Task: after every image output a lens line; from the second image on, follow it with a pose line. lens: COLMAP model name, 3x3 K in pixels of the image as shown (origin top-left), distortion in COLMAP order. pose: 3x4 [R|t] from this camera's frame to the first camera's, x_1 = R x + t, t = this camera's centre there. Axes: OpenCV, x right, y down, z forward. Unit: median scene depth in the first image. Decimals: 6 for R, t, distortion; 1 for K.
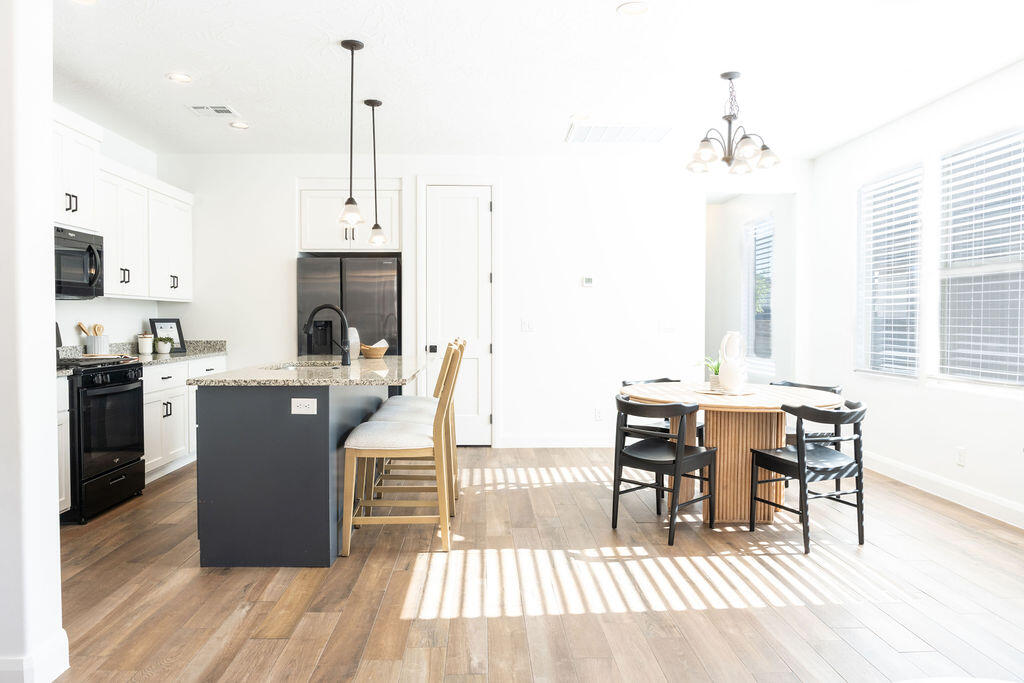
lens RADIAL K [[694.3, 0, 507.8], [0, 694.3, 340.4], [0, 0, 1]] dist [-0.011969, -0.001992]
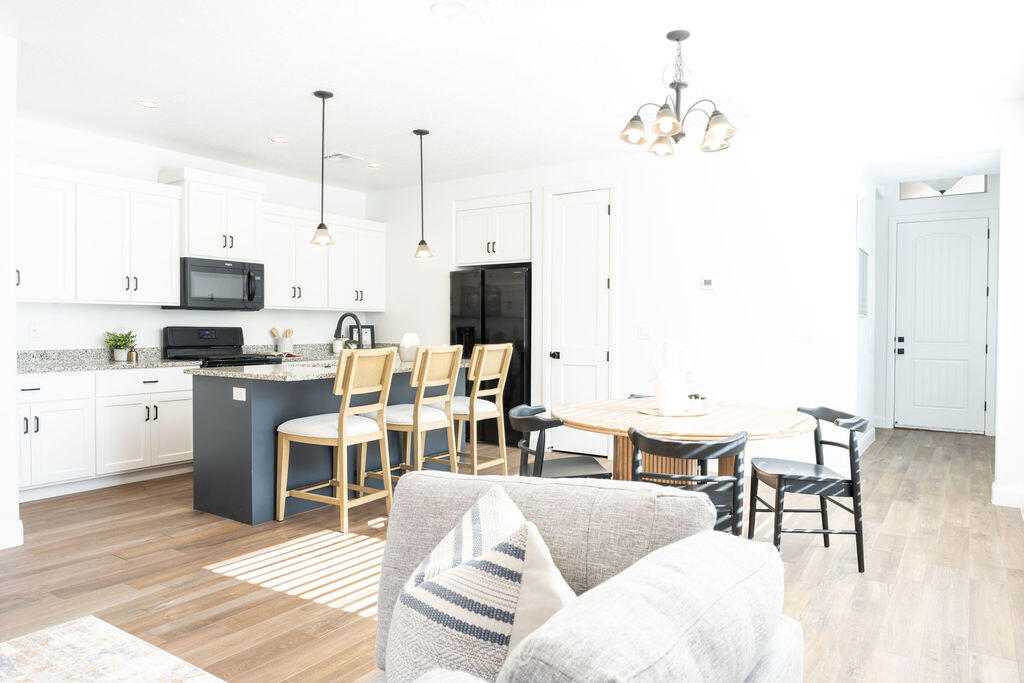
lens RADIAL K [[694.3, 0, 507.8], [0, 694.3, 340.4], [0, 0, 1]] dist [-0.011969, -0.001992]
pose [[0.808277, 0.012979, -0.588659, 0.773876], [-0.019363, 0.999802, -0.004544, -0.005868], [0.588483, 0.015071, 0.808369, 0.243024]]
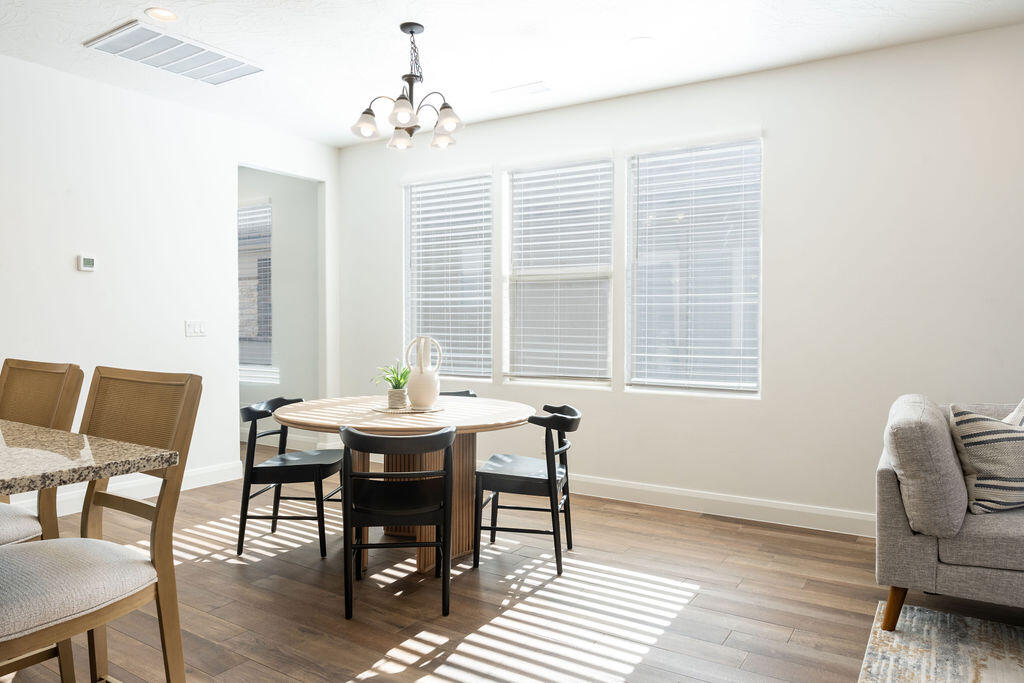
lens RADIAL K [[694.3, 0, 507.8], [0, 694.3, 340.4], [0, 0, 1]] dist [-0.011969, -0.001992]
pose [[0.576056, -0.017877, 0.817215, -0.353003], [0.021838, 0.999741, 0.006476, -0.011645], [-0.817119, 0.014116, 0.576297, 0.510900]]
